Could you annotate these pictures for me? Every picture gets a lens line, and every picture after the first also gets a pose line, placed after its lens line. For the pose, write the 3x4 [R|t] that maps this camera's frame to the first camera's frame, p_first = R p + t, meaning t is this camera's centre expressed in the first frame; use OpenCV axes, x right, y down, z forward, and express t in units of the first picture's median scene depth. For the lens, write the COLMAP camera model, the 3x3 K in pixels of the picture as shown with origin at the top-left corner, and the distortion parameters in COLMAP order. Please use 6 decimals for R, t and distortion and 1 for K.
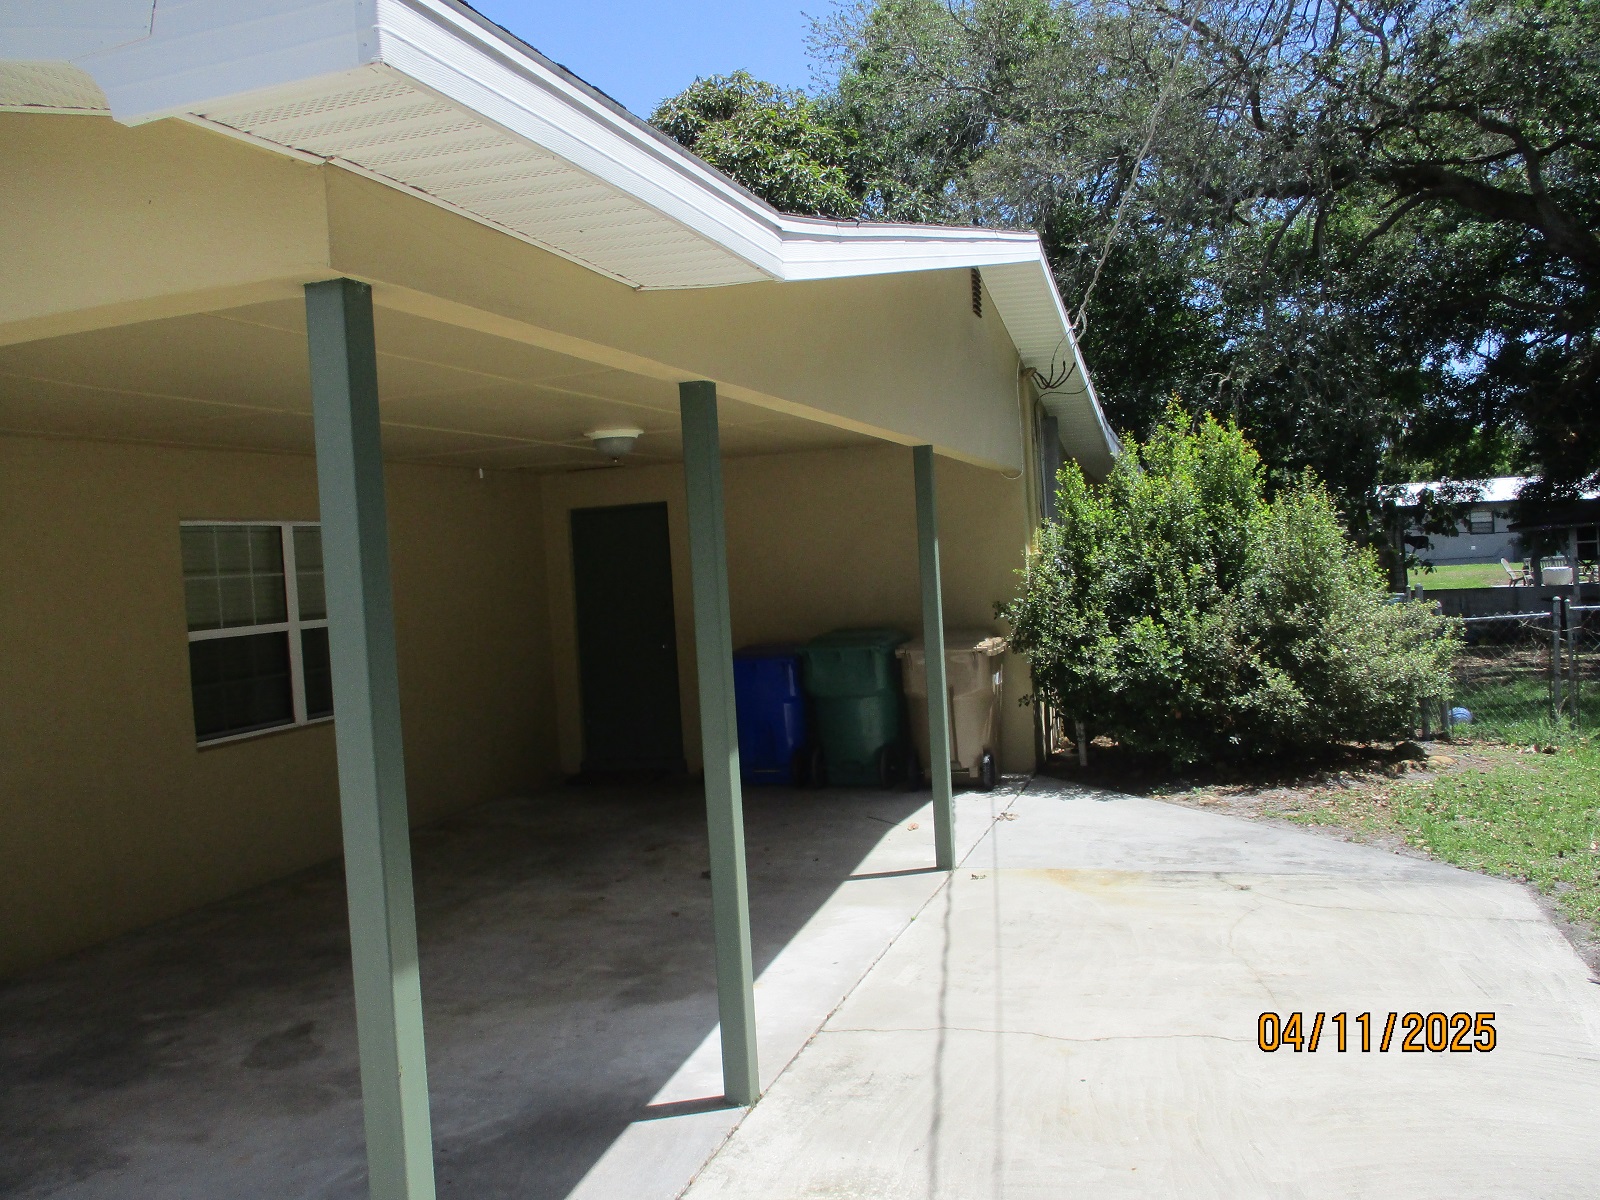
lens RADIAL K [[1335.9, 0, 792.0], [0, 1335.9, 589.1], [0, 0, 1]] dist [-0.021198, 0.023617]
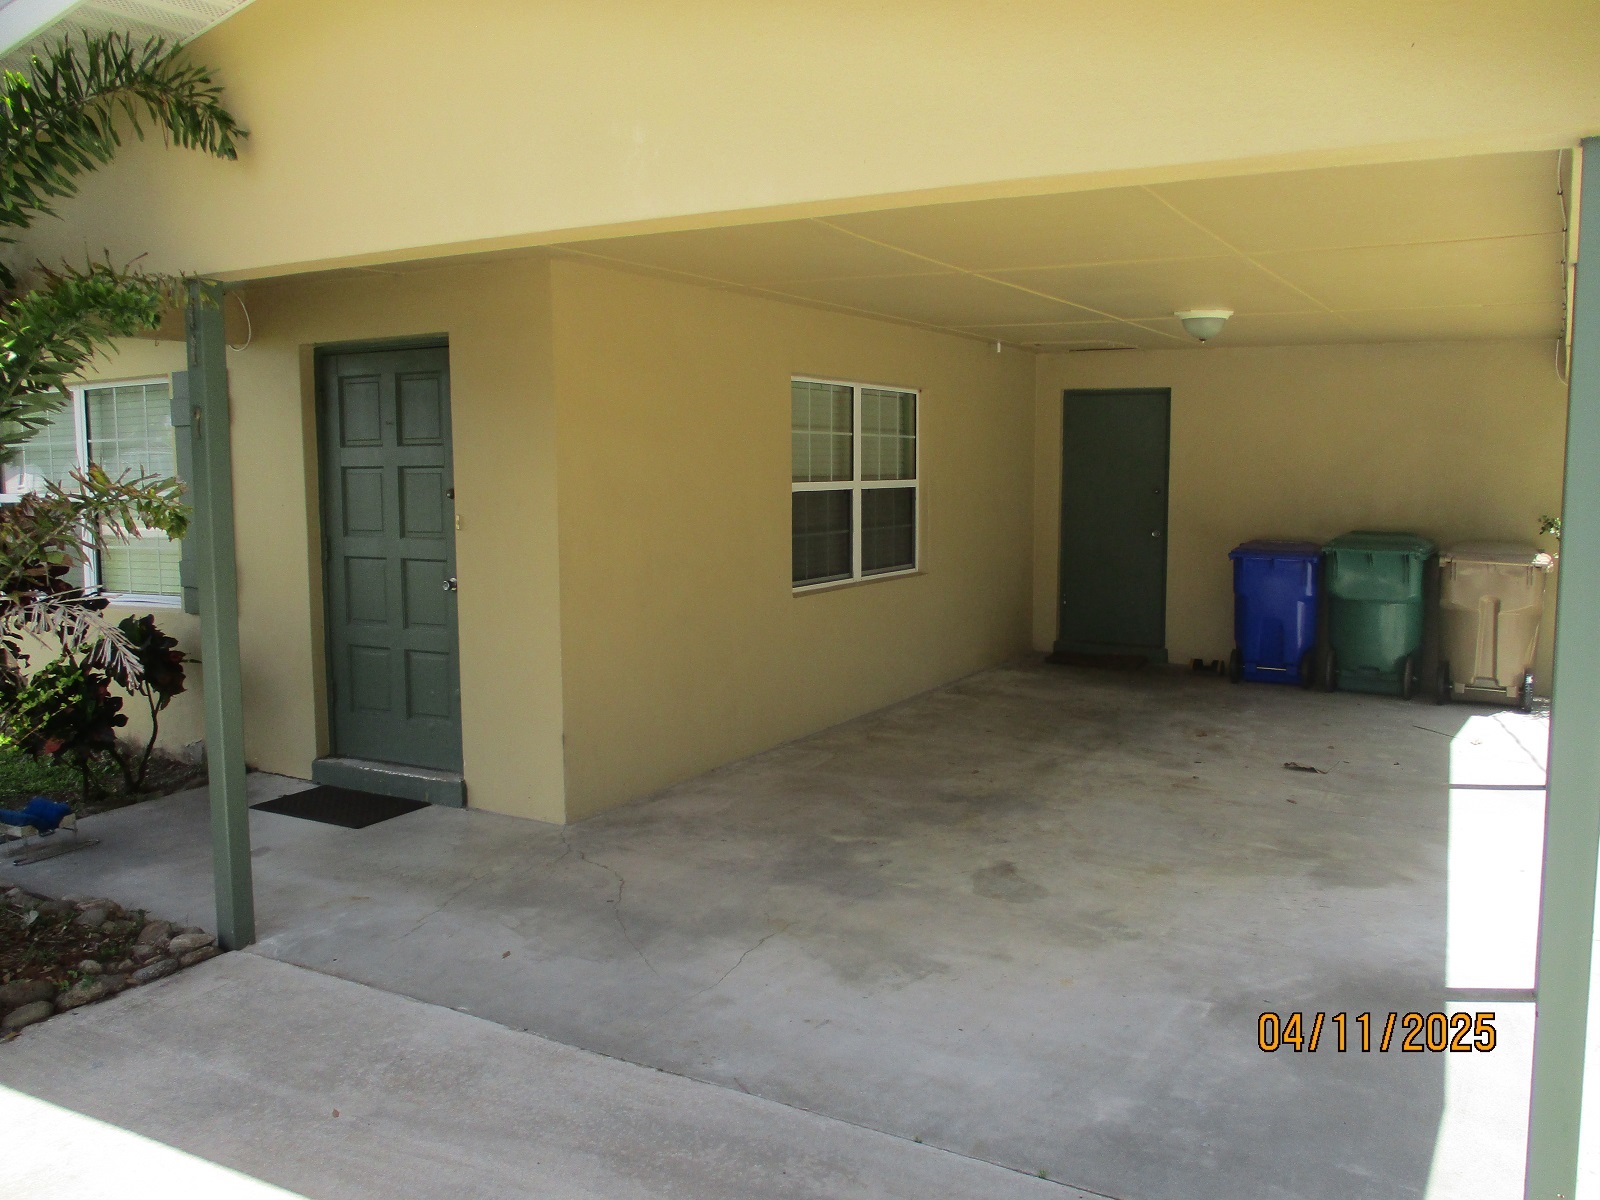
lens RADIAL K [[1335.9, 0, 810.6], [0, 1335.9, 561.5], [0, 0, 1]] dist [-0.021198, 0.023617]
pose [[0.977336, 0.086446, -0.193241, -0.211696], [-0.074041, 0.994758, 0.070535, 0.017257], [0.198326, -0.054629, 0.978613, -0.029627]]
